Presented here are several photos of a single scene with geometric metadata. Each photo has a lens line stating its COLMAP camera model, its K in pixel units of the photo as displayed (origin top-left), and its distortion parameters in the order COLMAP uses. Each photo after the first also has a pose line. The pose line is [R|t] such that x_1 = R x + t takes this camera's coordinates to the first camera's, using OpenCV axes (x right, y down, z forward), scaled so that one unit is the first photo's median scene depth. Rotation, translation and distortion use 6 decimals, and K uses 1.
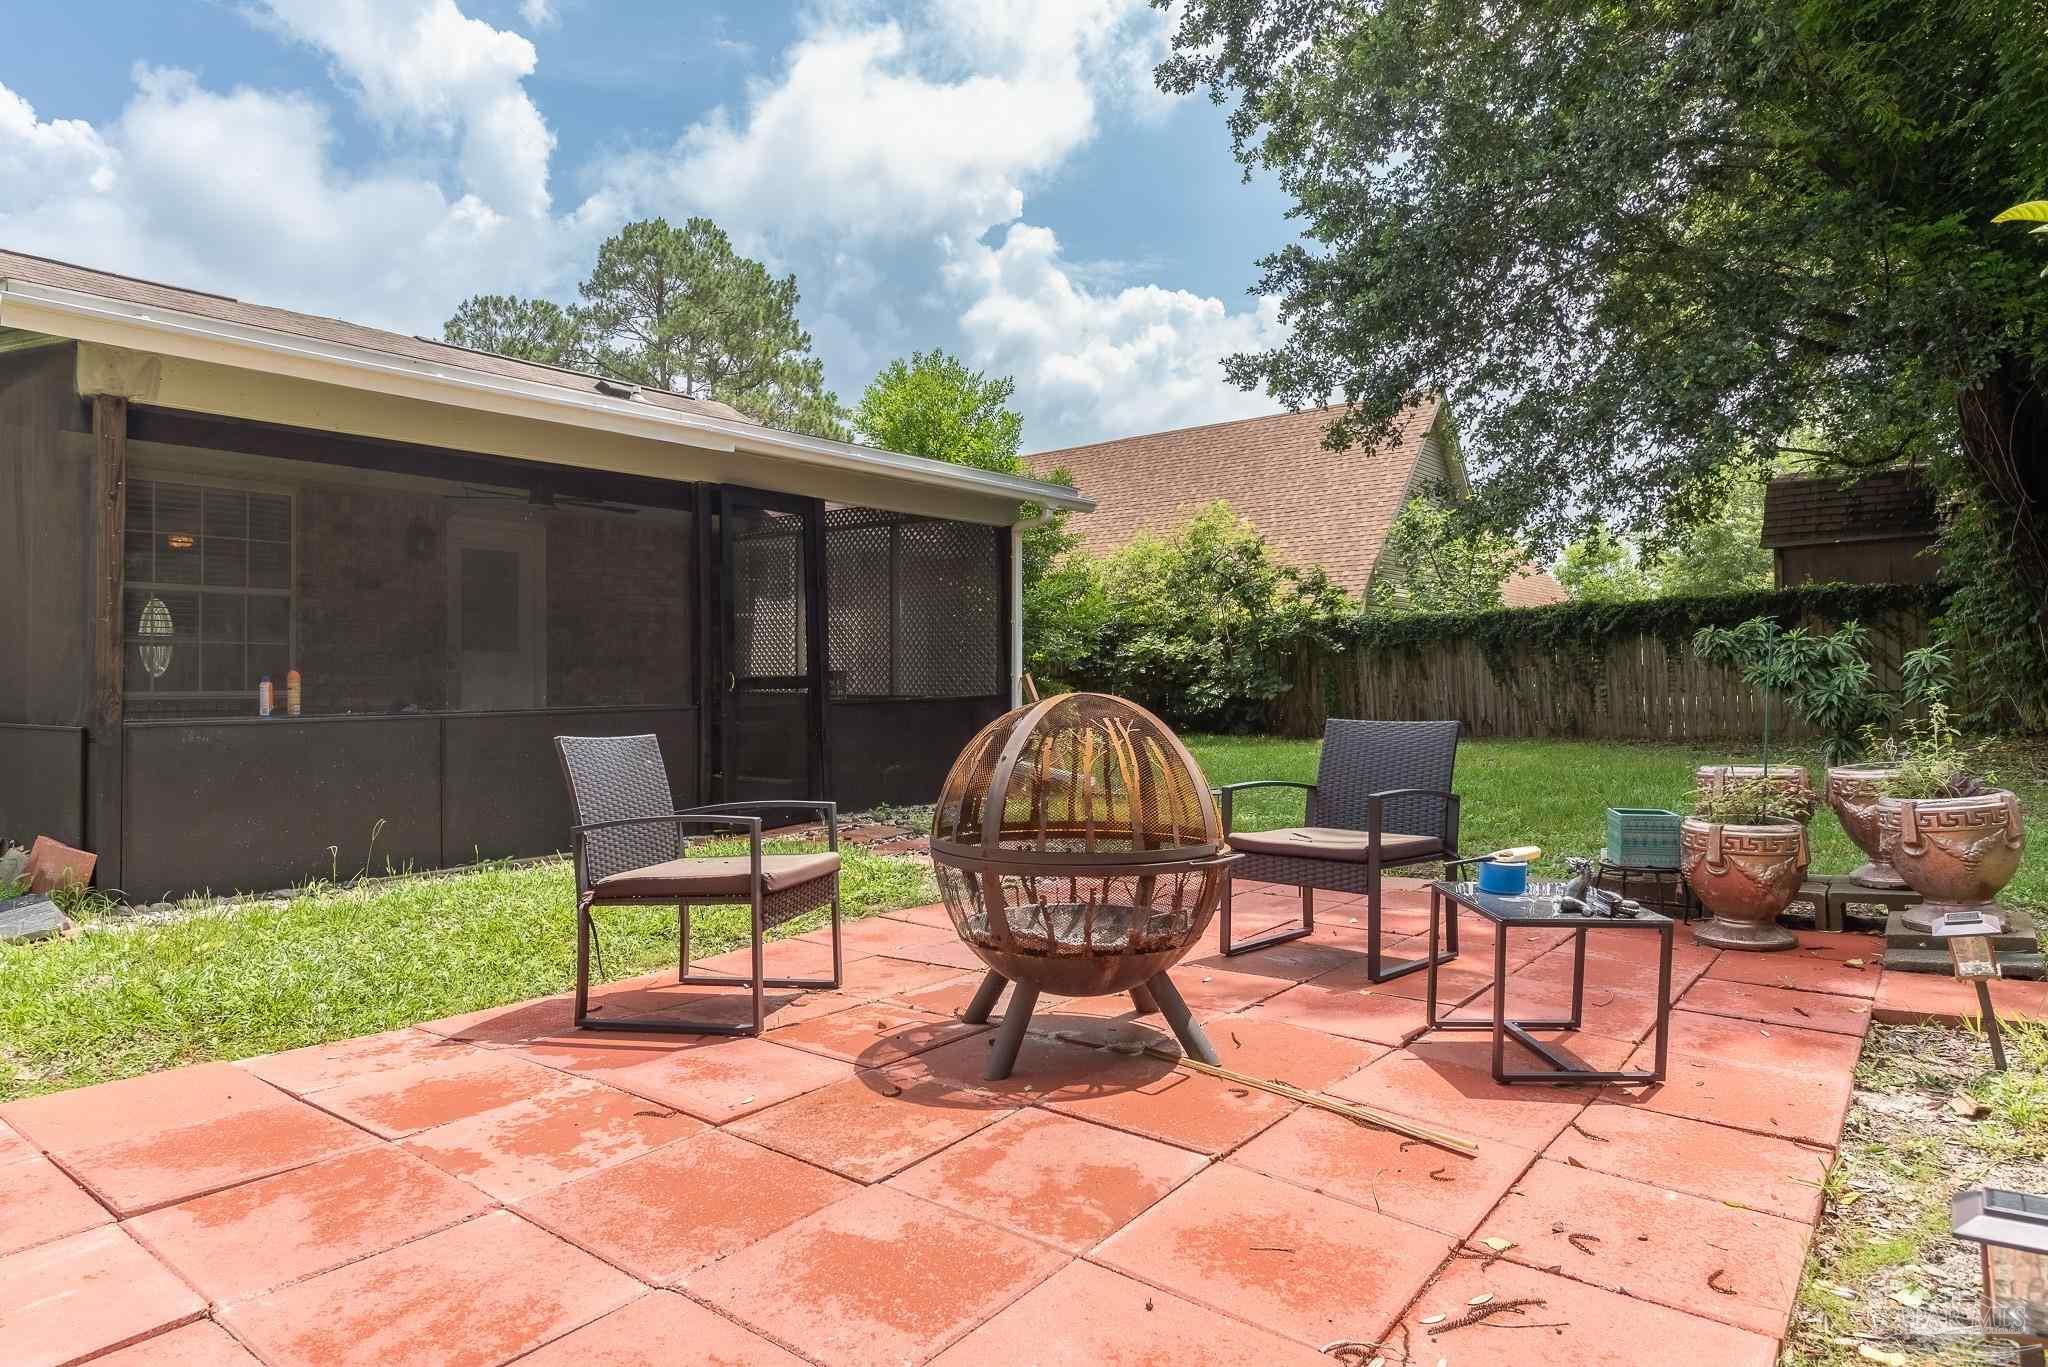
lens RADIAL K [[1128.7, 0, 1087.3], [0, 1128.7, 676.6], [0, 0, 1]] dist [0.006075, -0.000560]
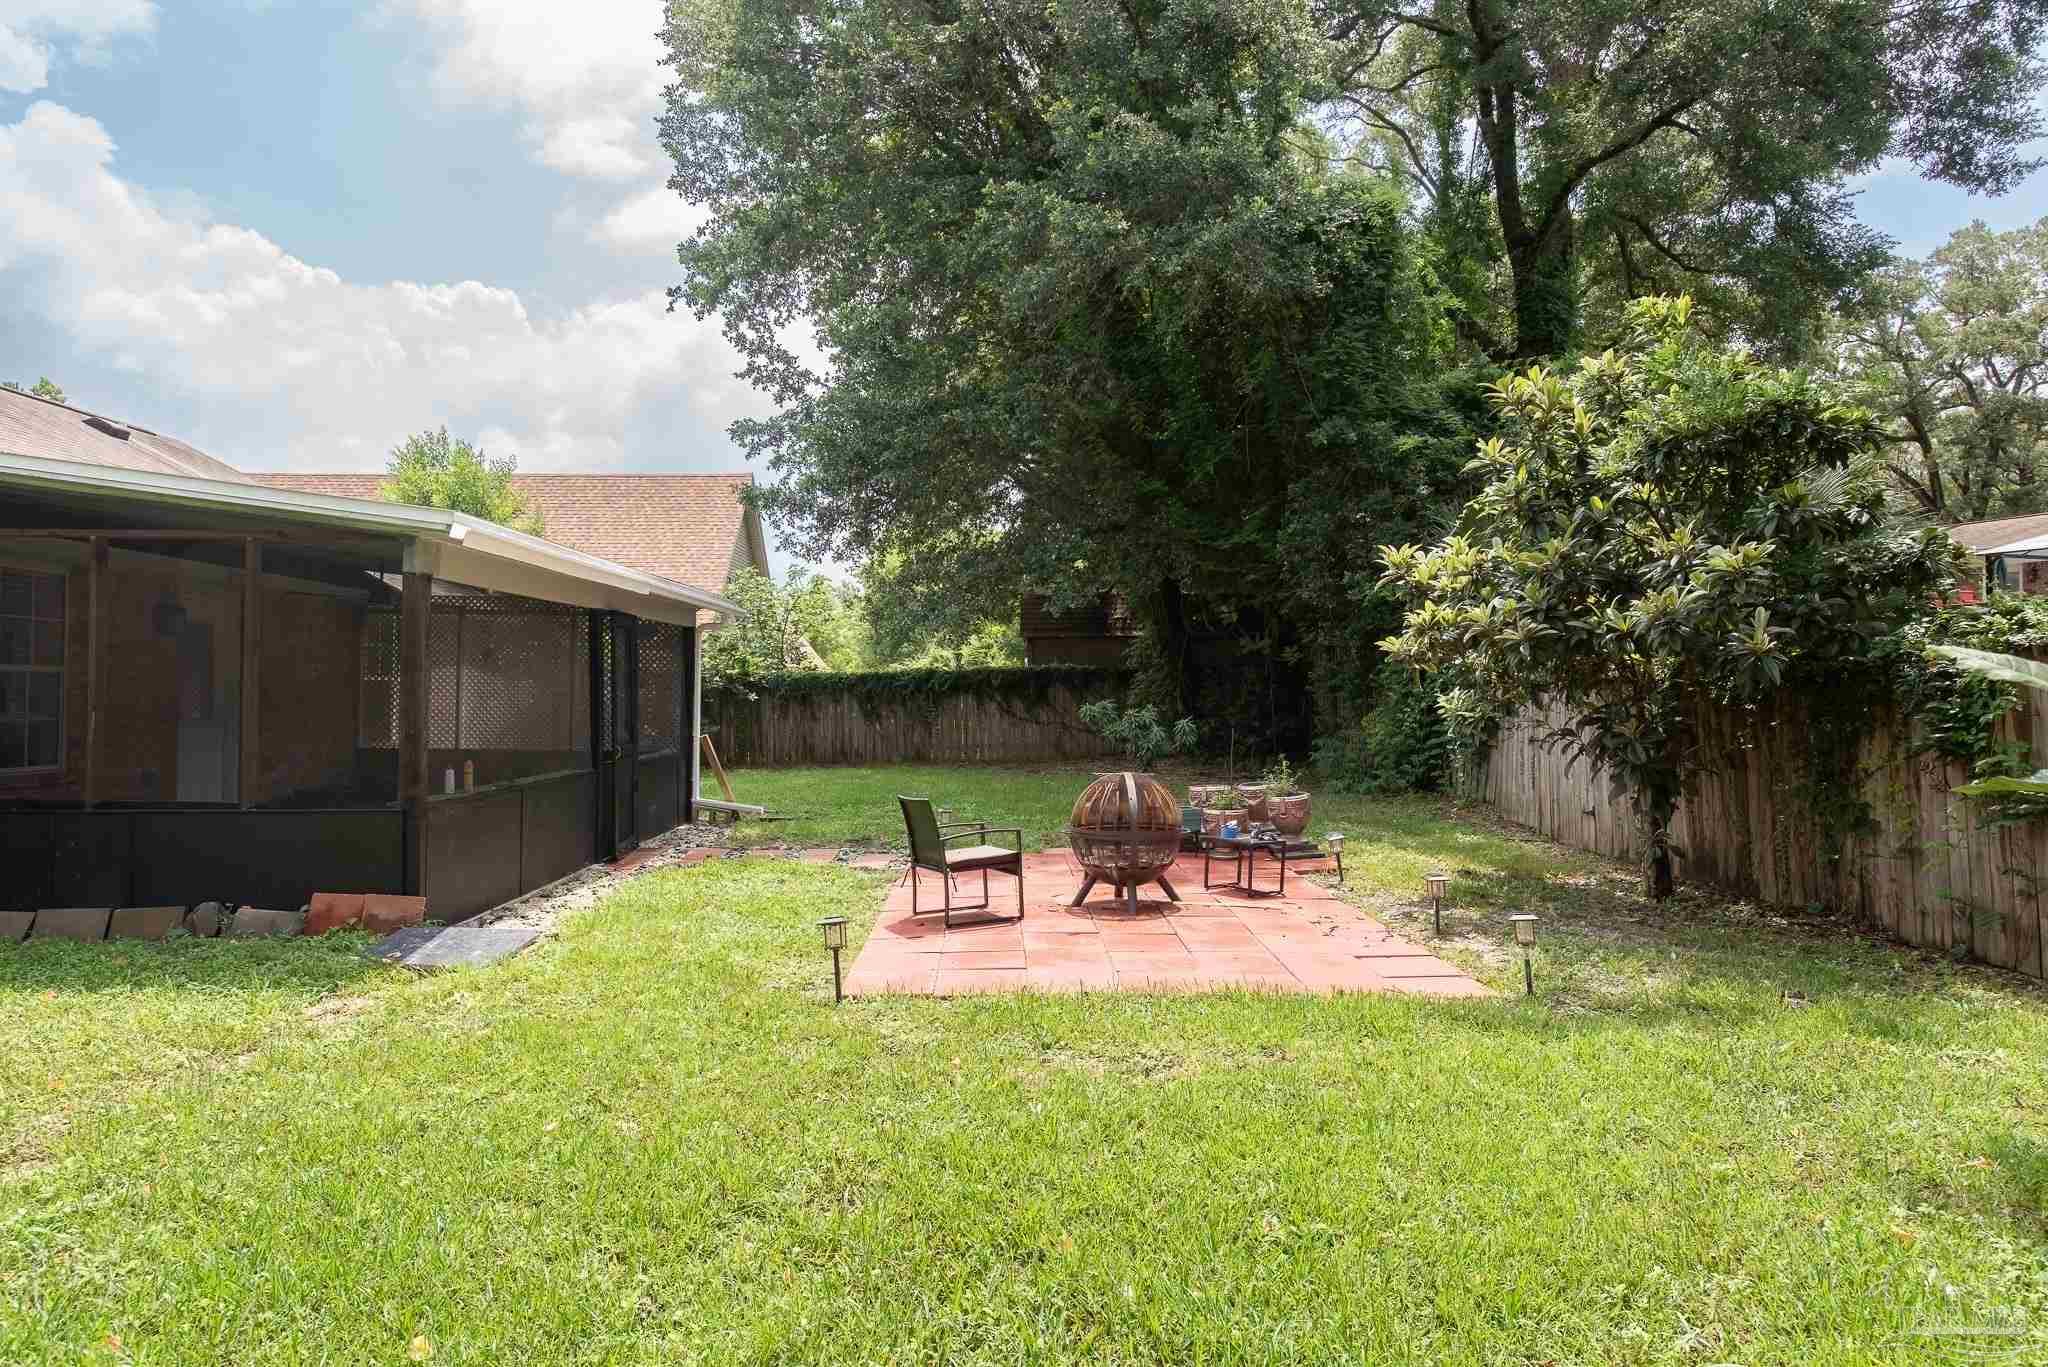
lens RADIAL K [[1191.3, 0, 987.2], [0, 1191.3, 681.6], [0, 0, 1]] dist [0.001044, 0.001751]
pose [[0.766231, 0.013284, 0.642428, -0.472591], [-0.012868, 0.999903, -0.005328, -0.041858], [-0.642437, -0.004185, 0.766327, -0.215744]]
